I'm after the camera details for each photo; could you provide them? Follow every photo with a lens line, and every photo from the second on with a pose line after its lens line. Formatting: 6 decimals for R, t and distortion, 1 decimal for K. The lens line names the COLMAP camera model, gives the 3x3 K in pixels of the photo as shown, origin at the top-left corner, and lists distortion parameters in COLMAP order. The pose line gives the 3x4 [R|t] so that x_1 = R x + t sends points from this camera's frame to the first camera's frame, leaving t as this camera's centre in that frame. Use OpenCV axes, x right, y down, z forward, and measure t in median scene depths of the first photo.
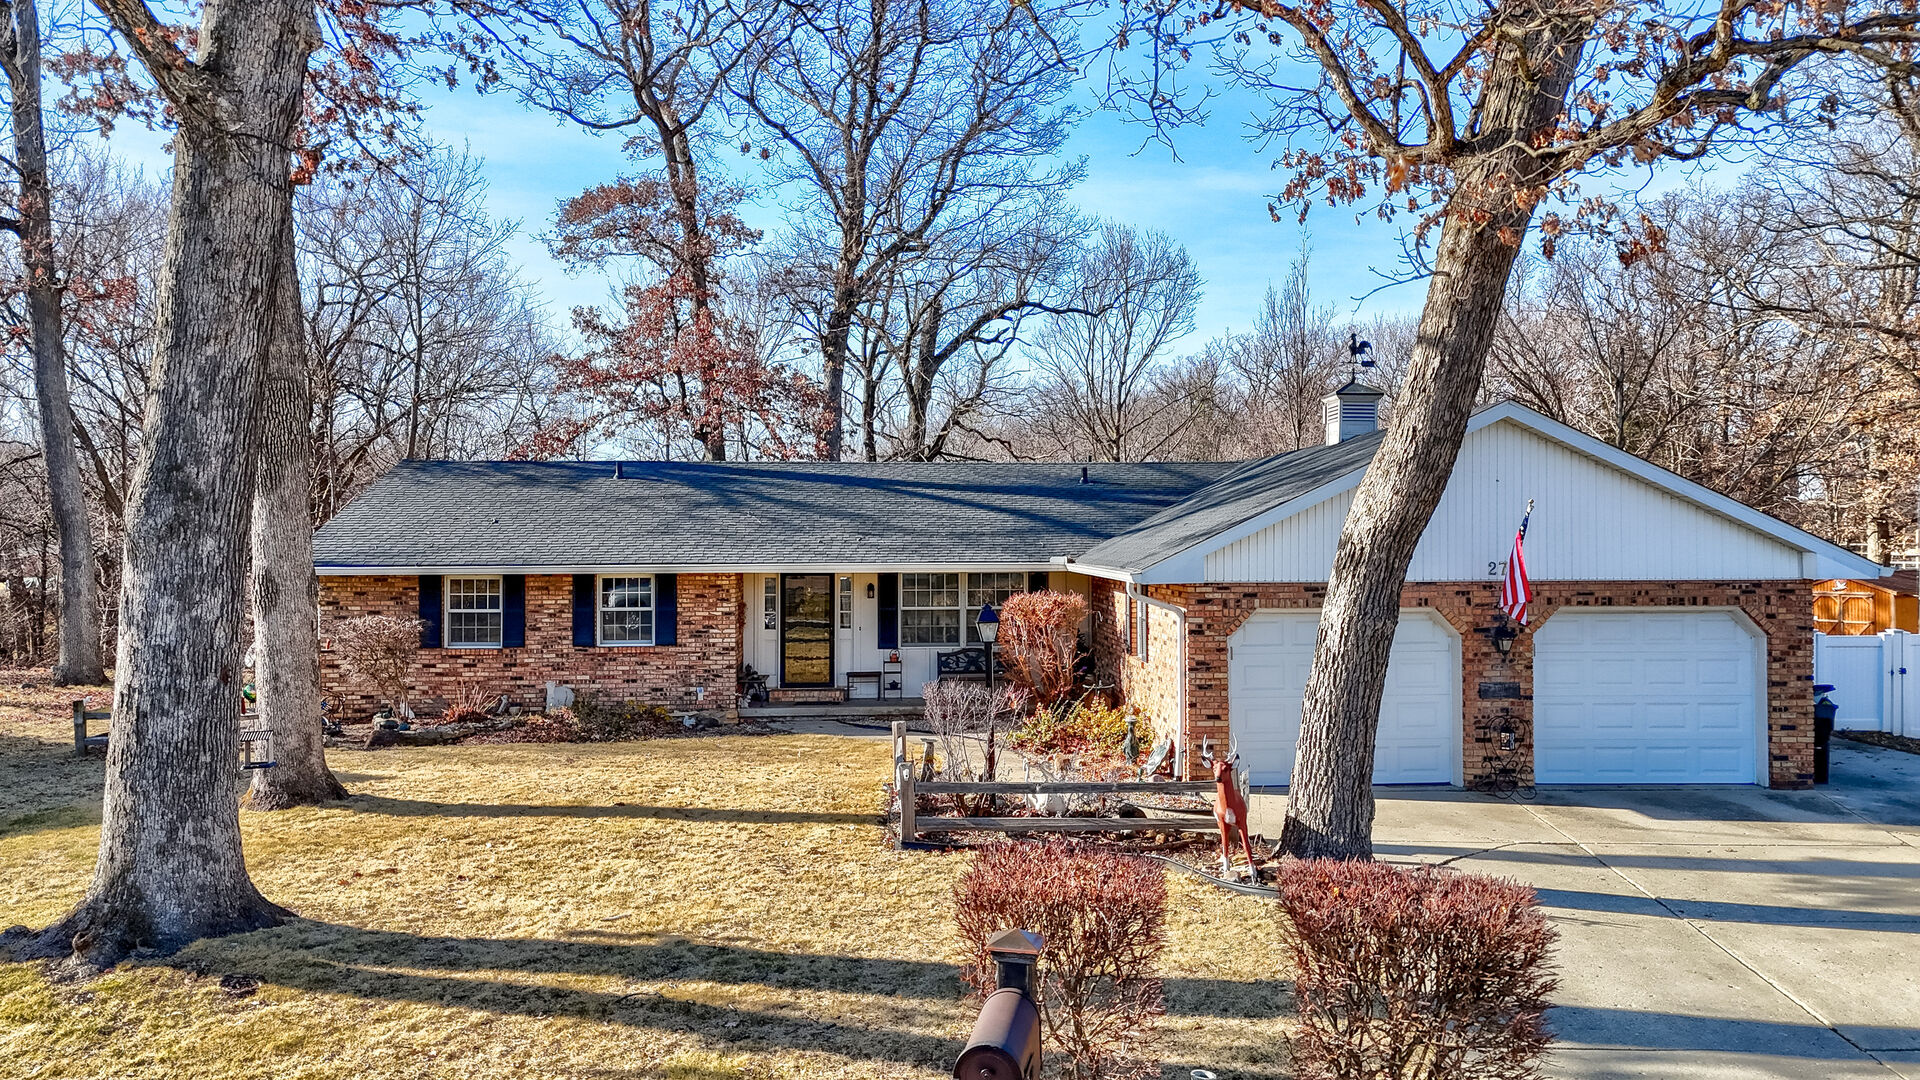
lens RADIAL K [[1408.5, 0, 960.0], [0, 1408.5, 540.0], [0, 0, 1]] dist [0.095928, -0.073216]
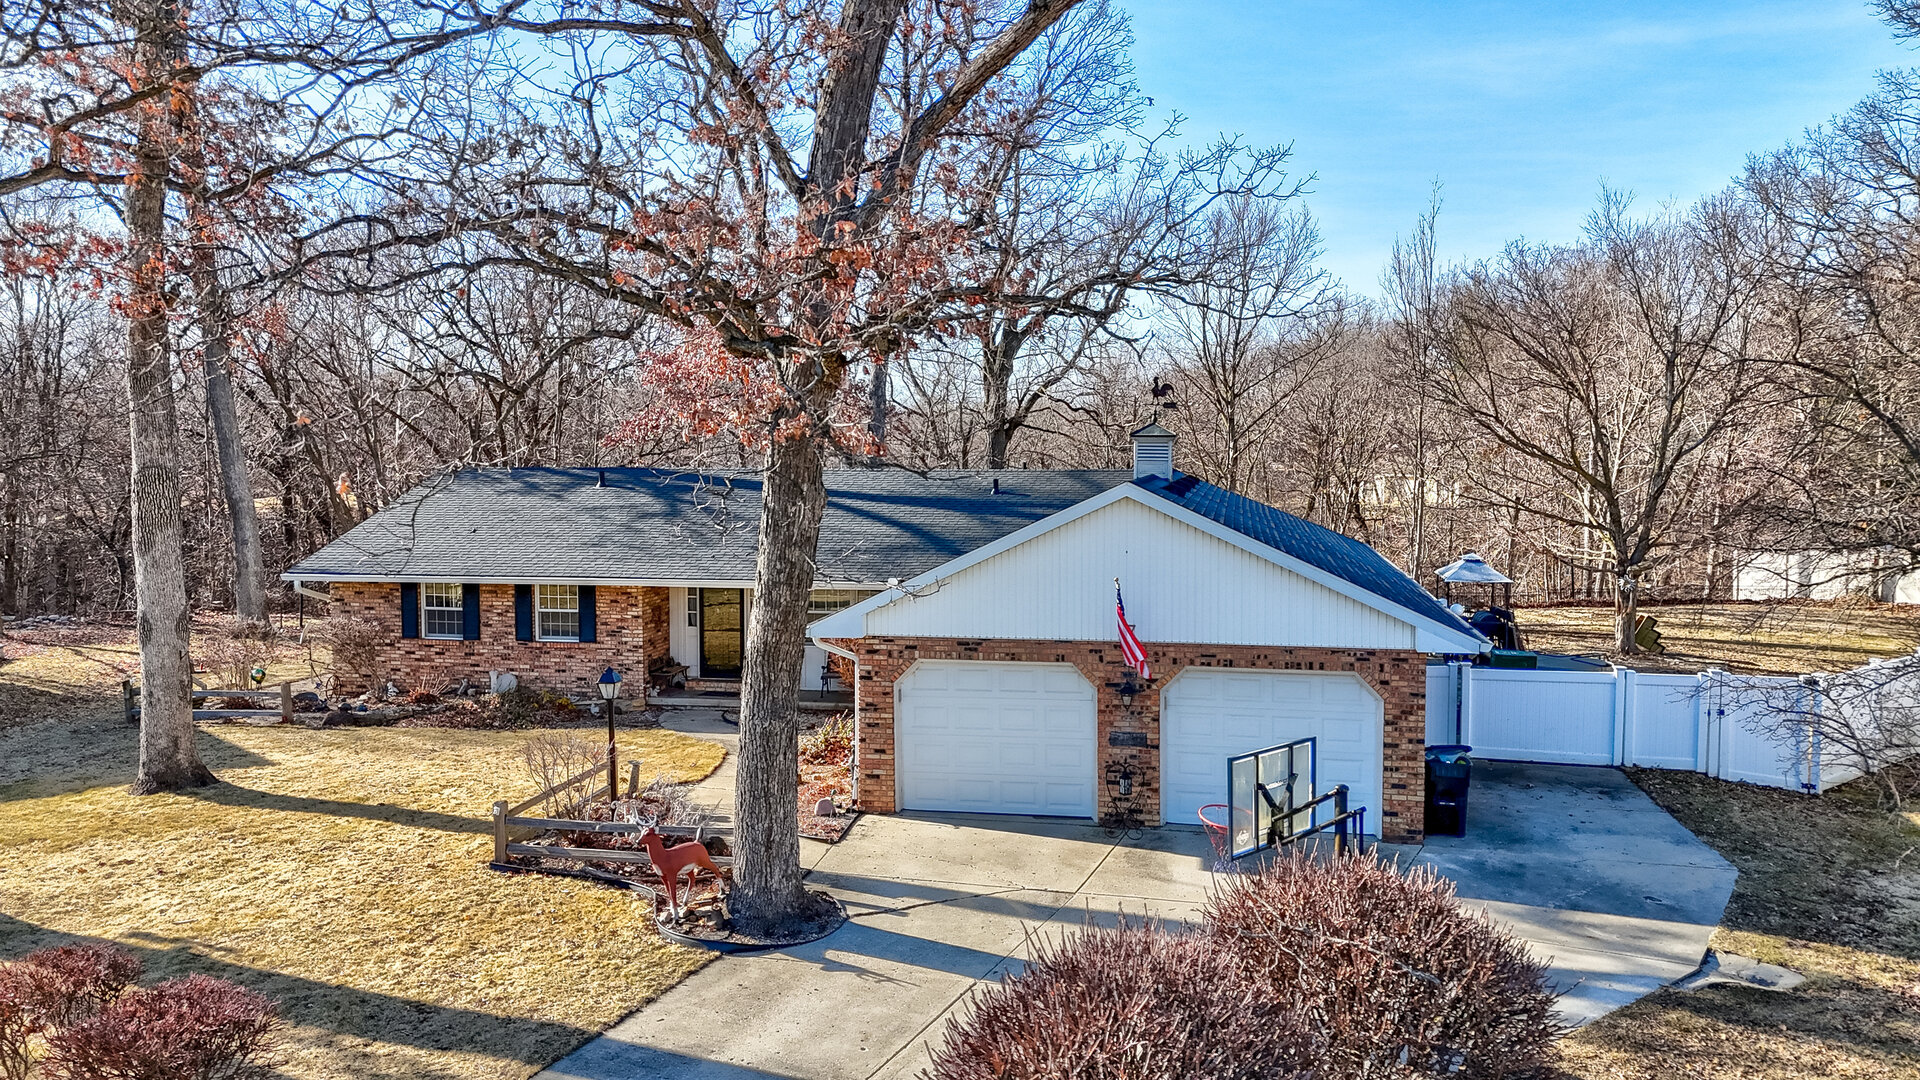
lens RADIAL K [[1408.5, 0, 960.0], [0, 1408.5, 540.0], [0, 0, 1]] dist [0.095928, -0.073216]
pose [[0.969731, 0.017829, -0.243524, 0.388724], [-0.000976, 0.997606, 0.069150, -0.094982], [0.244174, -0.066819, 0.967427, -0.067845]]
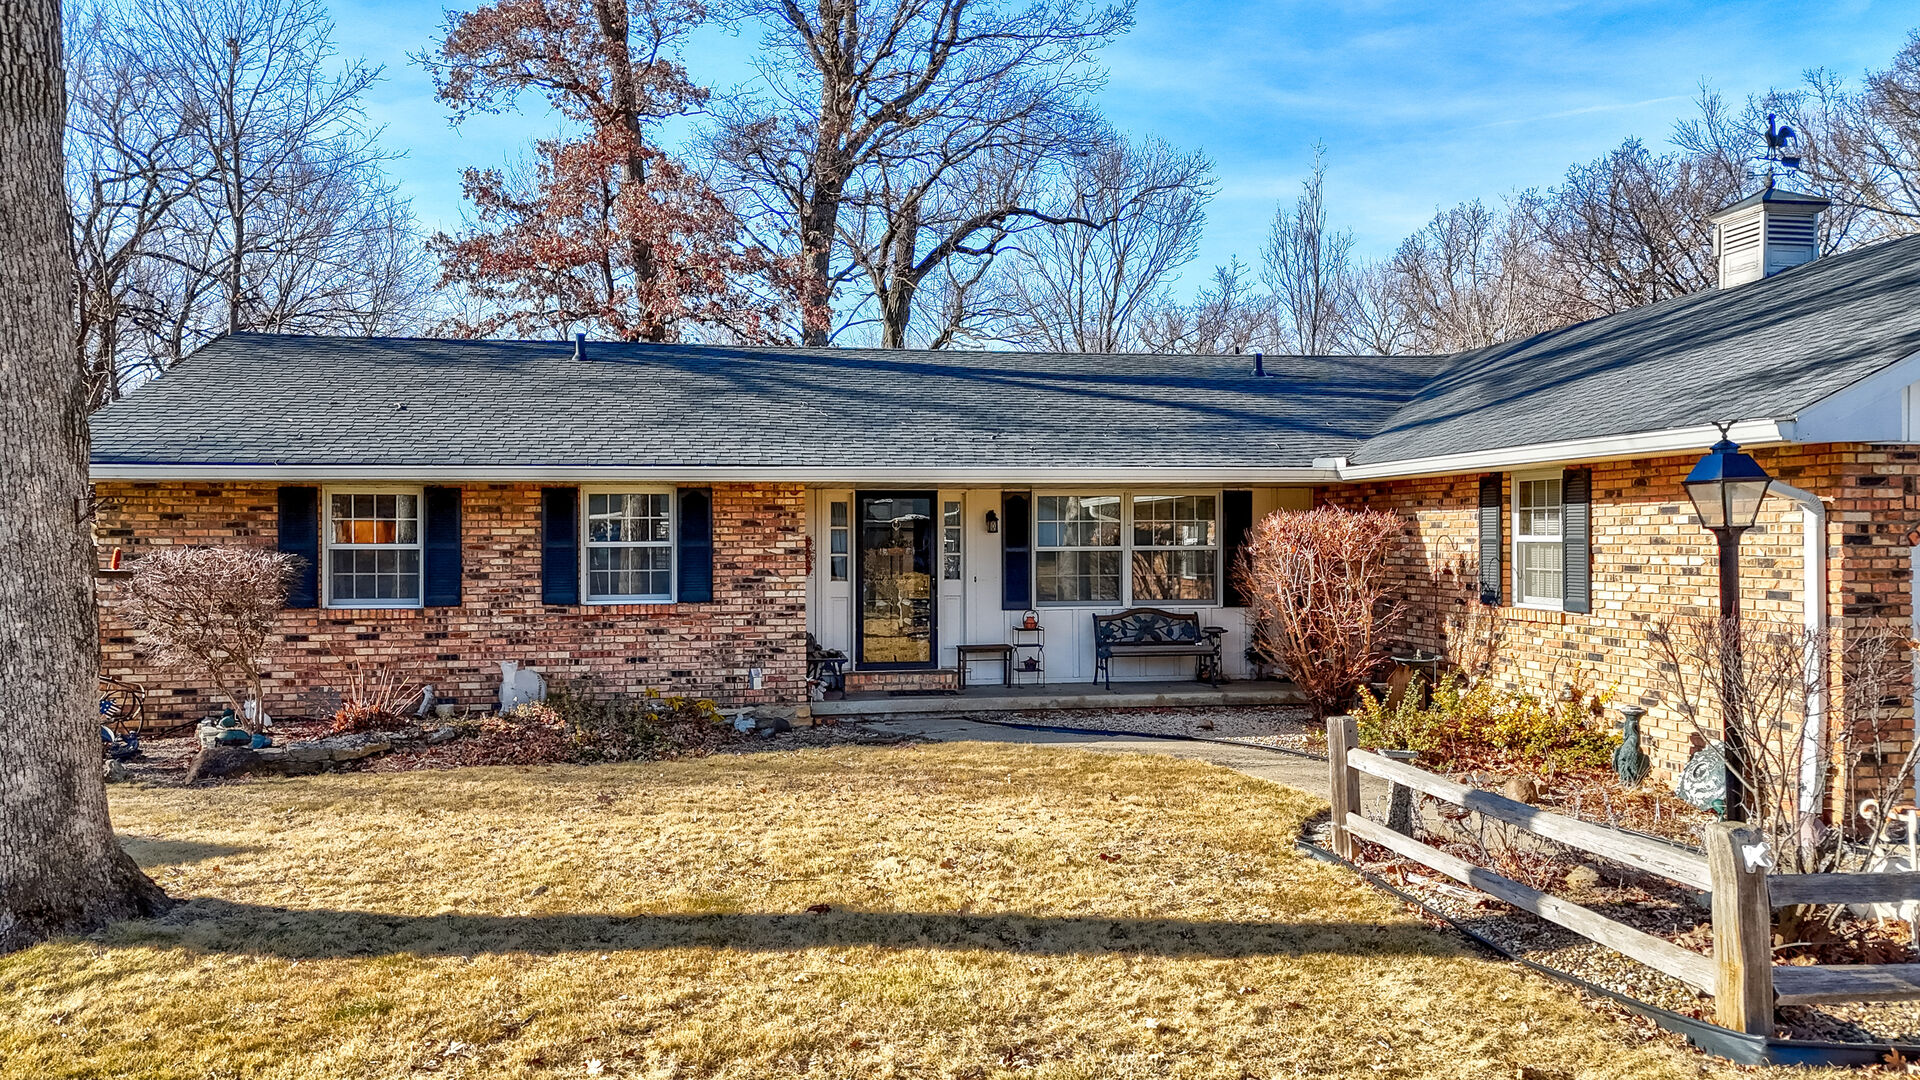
lens RADIAL K [[1407.5, 0, 953.2], [0, 1407.5, 541.0], [0, 0, 1]] dist [0.104802, -0.063820]
pose [[0.993656, -0.002146, 0.112441, -0.167829], [0.002110, 0.999998, 0.000439, 0.048339], [-0.112442, -0.000199, 0.993658, 0.376344]]
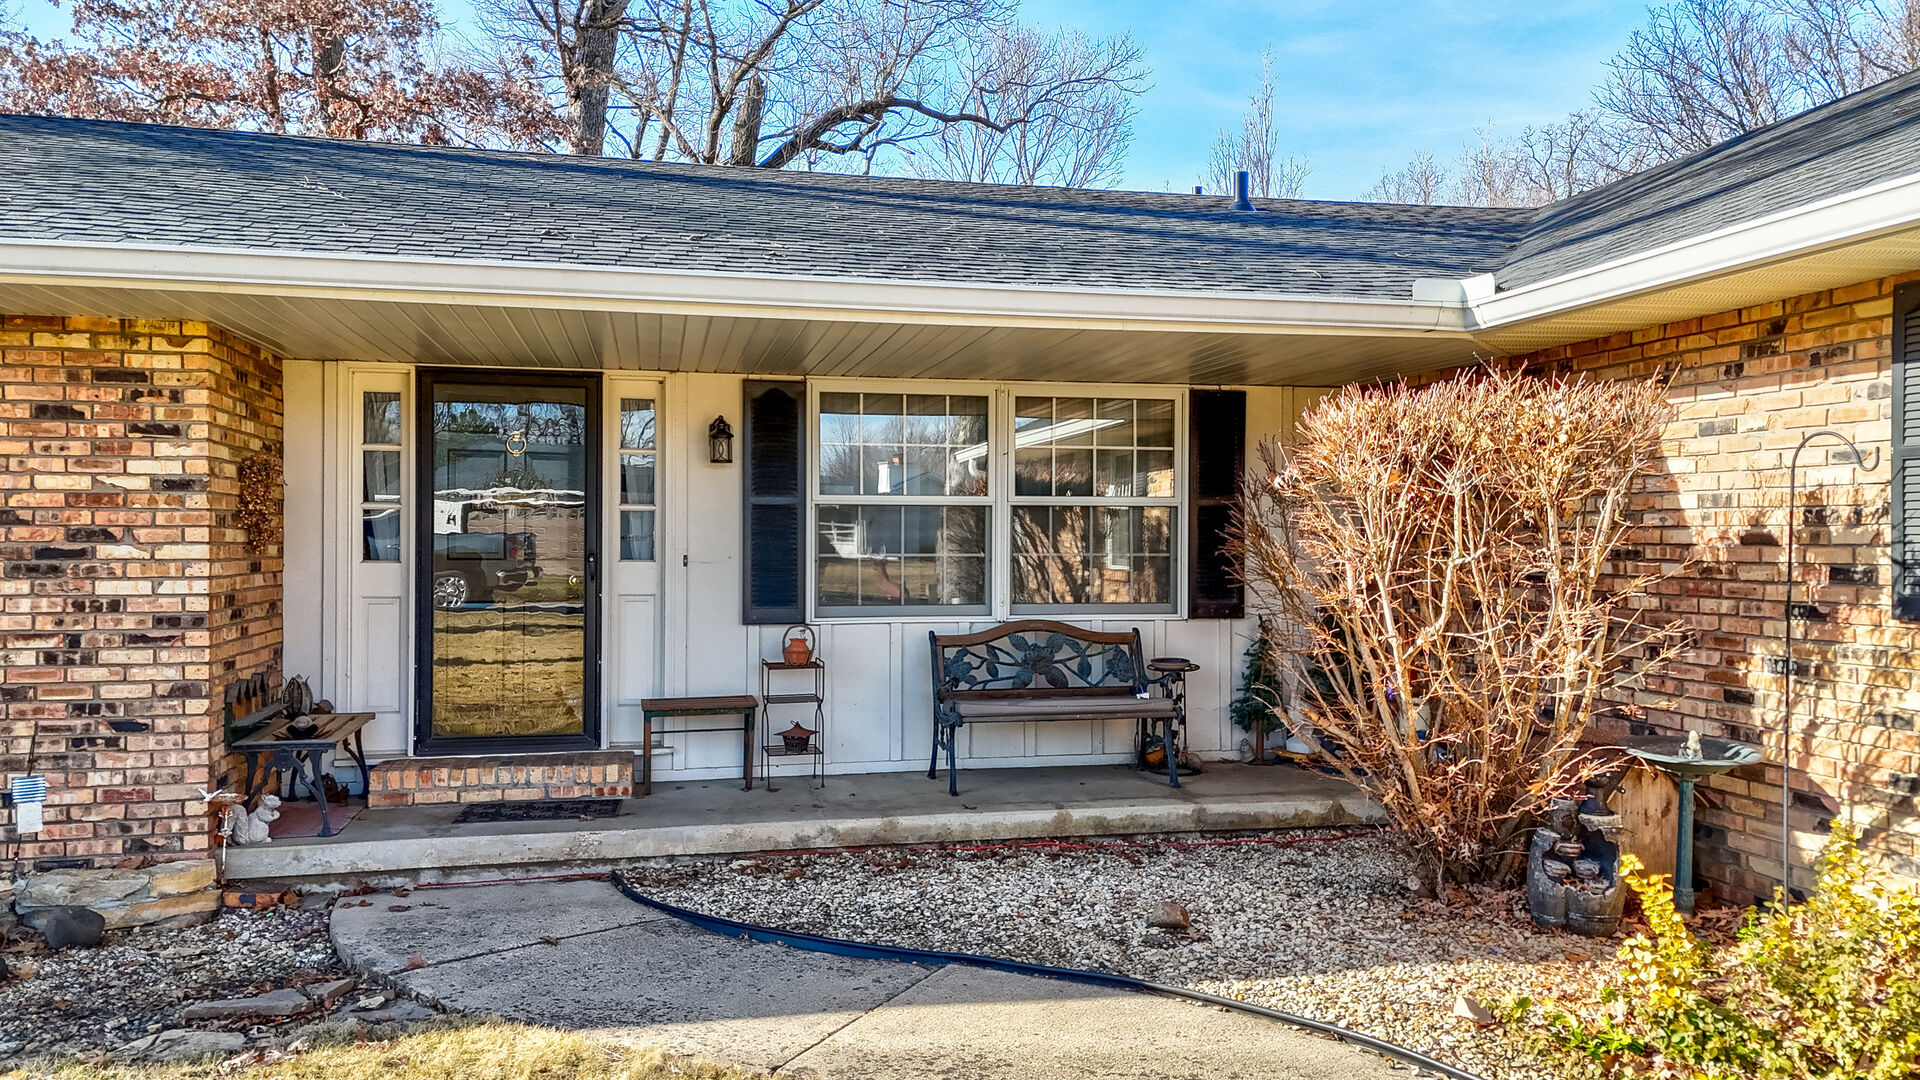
lens RADIAL K [[1408.5, 0, 960.0], [0, 1408.5, 540.0], [0, 0, 1]] dist [0.095928, -0.073216]
pose [[0.984871, 0.005097, 0.173215, -0.070572], [-0.004781, 0.999986, -0.002243, 0.063494], [-0.173224, 0.001381, 0.984882, 0.731620]]
